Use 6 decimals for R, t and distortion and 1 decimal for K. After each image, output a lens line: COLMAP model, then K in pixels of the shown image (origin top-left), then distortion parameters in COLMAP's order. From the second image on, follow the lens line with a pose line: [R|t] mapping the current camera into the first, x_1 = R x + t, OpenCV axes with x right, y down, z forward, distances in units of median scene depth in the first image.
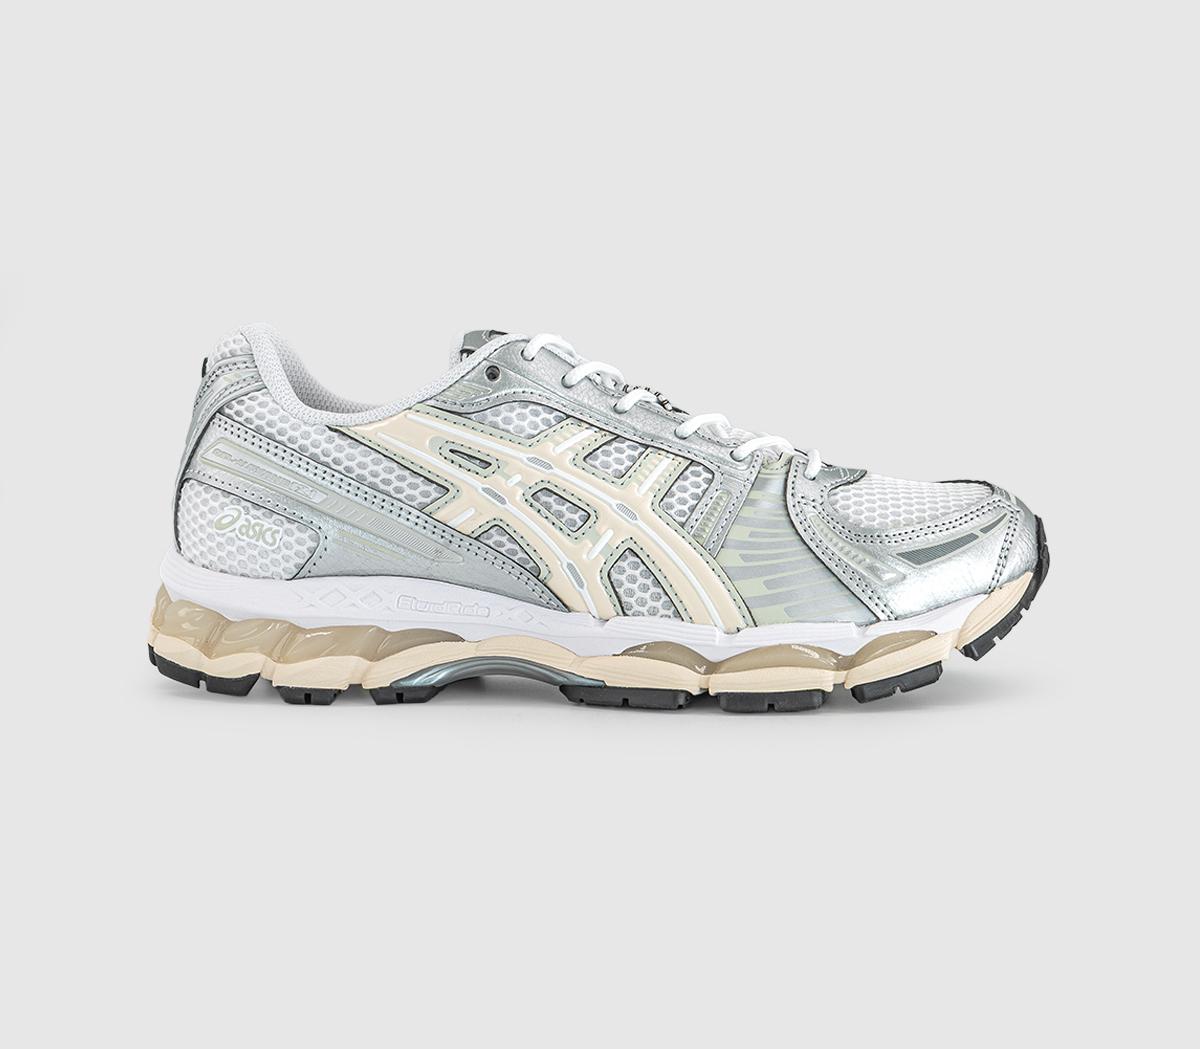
lens RADIAL K [[2100.0, 0, 600.0], [0, 2100.0, 524.5], [0, 0, 1]] dist [0.036977, 0.050844]
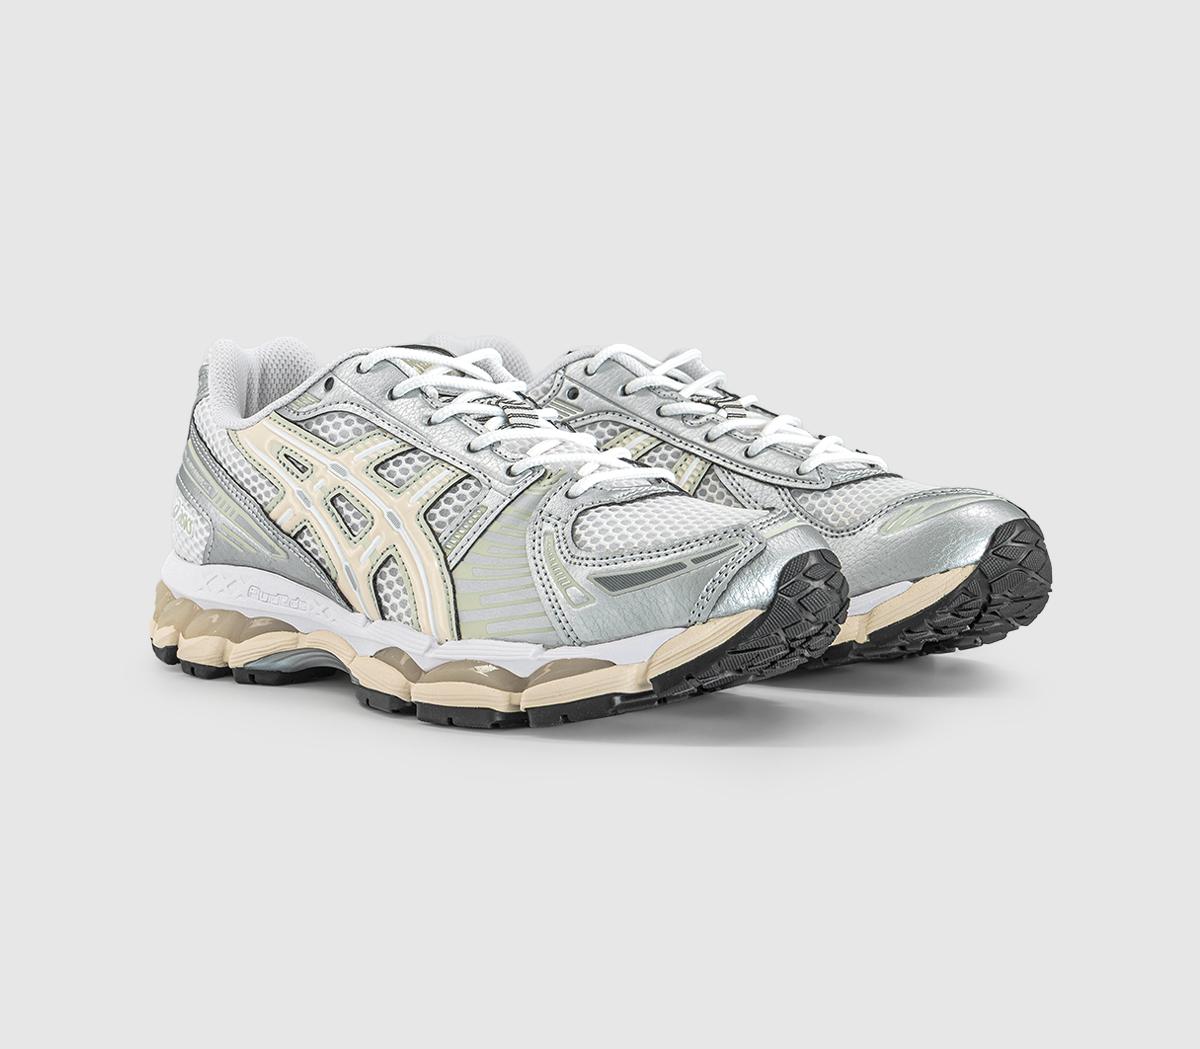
lens RADIAL K [[2100.0, 0, 600.0], [0, 2100.0, 524.5], [0, 0, 1]] dist [0.036977, 0.050844]
pose [[0.814274, 0.054535, -0.577914, 0.685309], [-0.053190, 0.998398, 0.019270, -0.028800], [0.578039, 0.015048, 0.815870, 0.208600]]
